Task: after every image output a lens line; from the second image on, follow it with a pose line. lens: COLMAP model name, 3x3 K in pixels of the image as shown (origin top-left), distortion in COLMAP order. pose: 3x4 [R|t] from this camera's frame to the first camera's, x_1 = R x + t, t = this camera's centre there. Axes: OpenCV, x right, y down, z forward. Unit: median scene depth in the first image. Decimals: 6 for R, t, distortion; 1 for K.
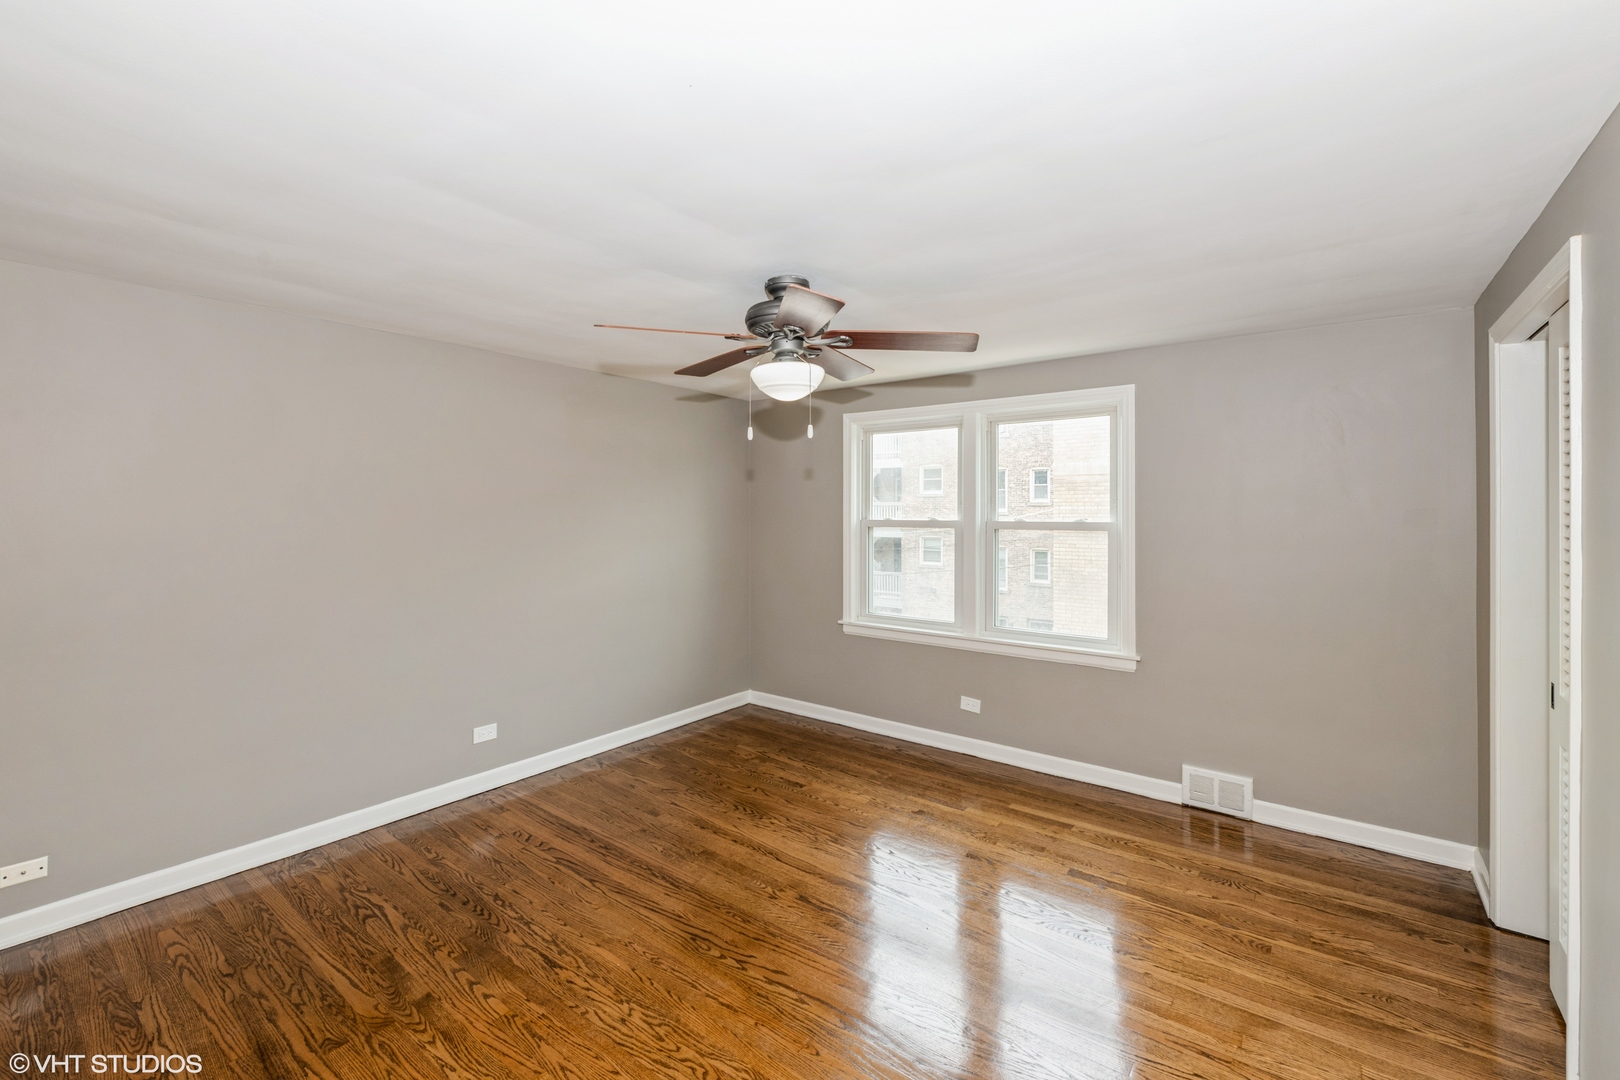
lens RADIAL K [[686.4, 0, 807.9], [0, 686.4, 519.5], [0, 0, 1]] dist [0.023376, -0.000038]
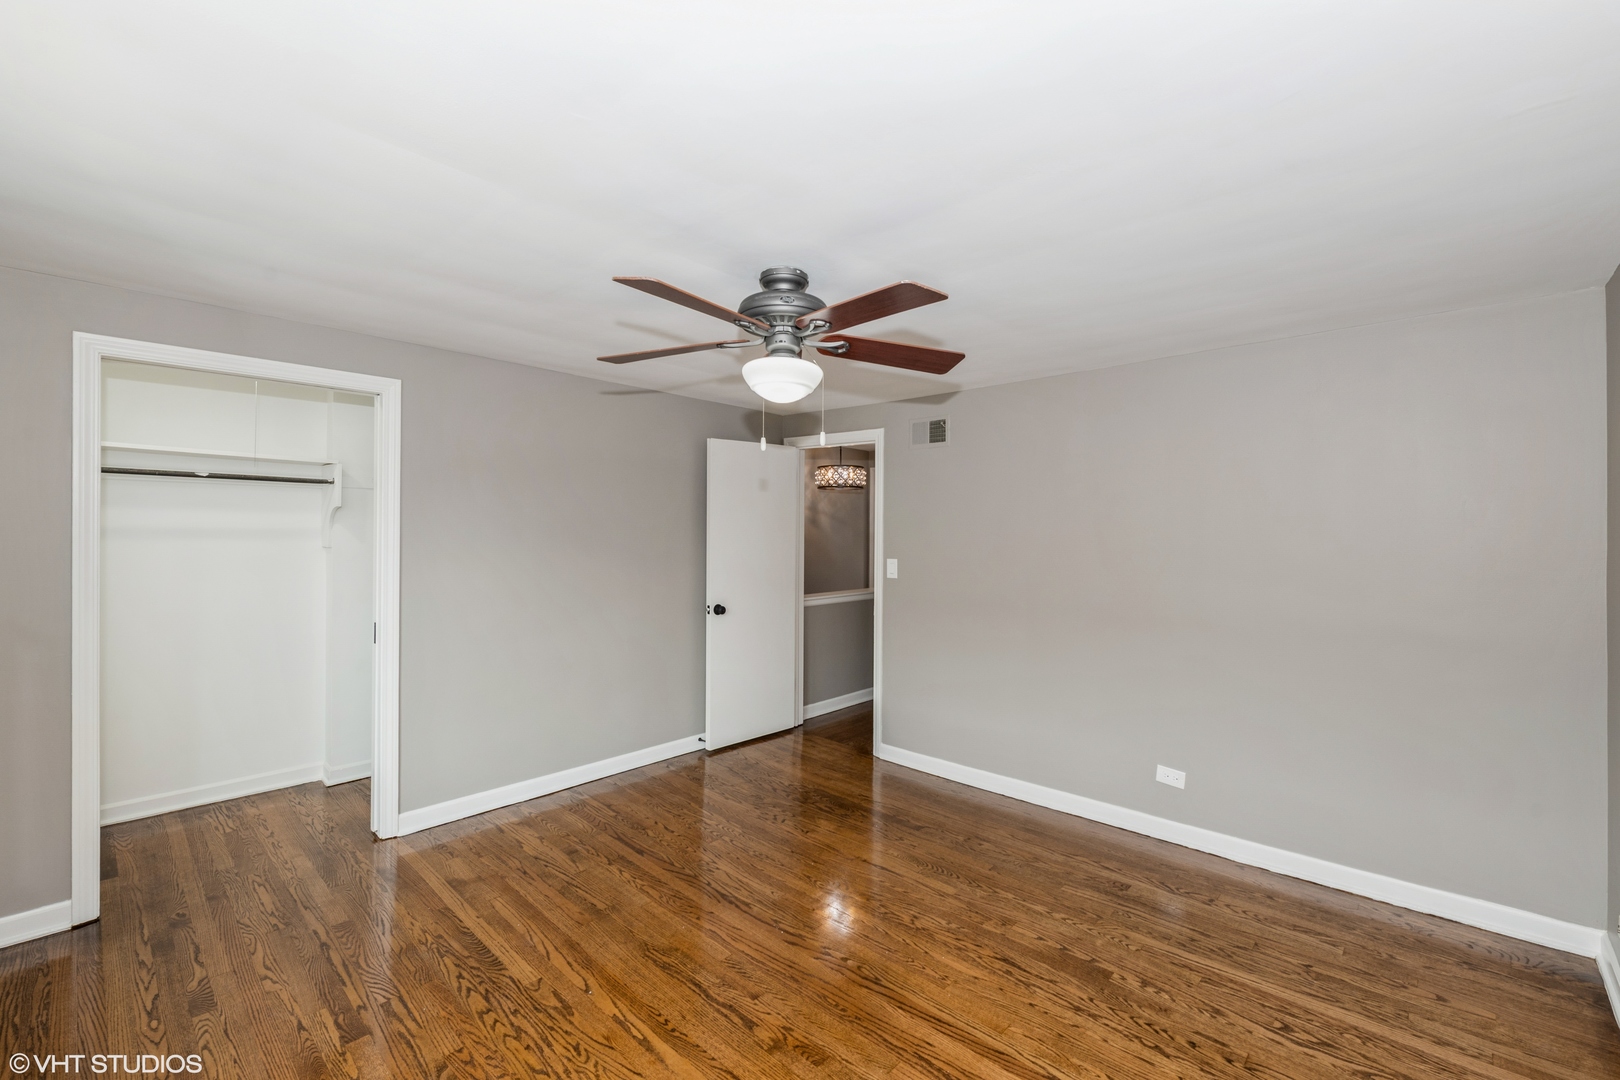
lens RADIAL K [[686.4, 0, 807.9], [0, 686.4, 519.5], [0, 0, 1]] dist [0.023376, -0.000038]
pose [[-0.994767, -0.008852, 0.101790, -0.163614], [-0.010287, 0.999855, -0.013577, -0.003291], [-0.101655, -0.014553, -0.994713, 1.988063]]
